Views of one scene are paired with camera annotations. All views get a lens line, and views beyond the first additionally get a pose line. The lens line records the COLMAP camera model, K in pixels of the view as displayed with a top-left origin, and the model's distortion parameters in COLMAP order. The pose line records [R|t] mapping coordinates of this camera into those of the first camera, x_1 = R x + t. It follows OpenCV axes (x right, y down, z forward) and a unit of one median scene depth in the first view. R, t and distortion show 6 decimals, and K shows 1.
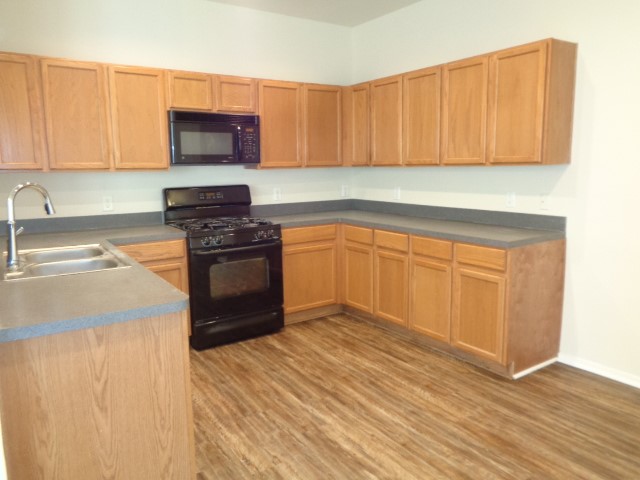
lens RADIAL K [[483.4, 0, 322.2], [0, 483.4, 240.4], [0, 0, 1]] dist [-0.007556, -0.000318]
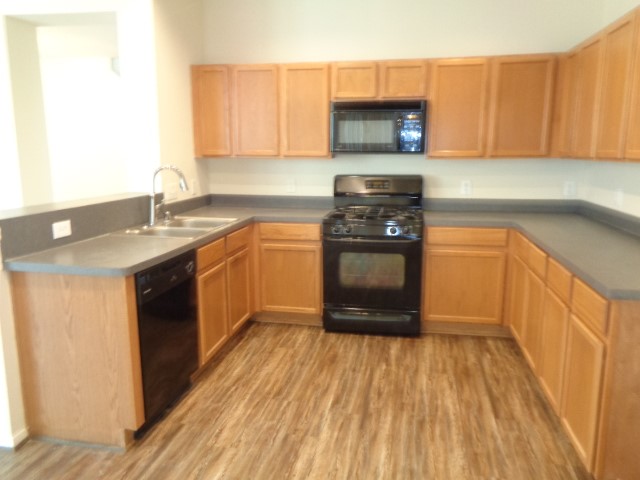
lens RADIAL K [[483.4, 0, 321.3], [0, 483.4, 236.3], [0, 0, 1]] dist [-0.007556, -0.000318]
pose [[0.709473, 0.133984, -0.691879, 0.443427], [-0.118973, 0.990441, 0.069803, -0.049242], [0.694618, 0.032791, 0.718631, 0.241665]]
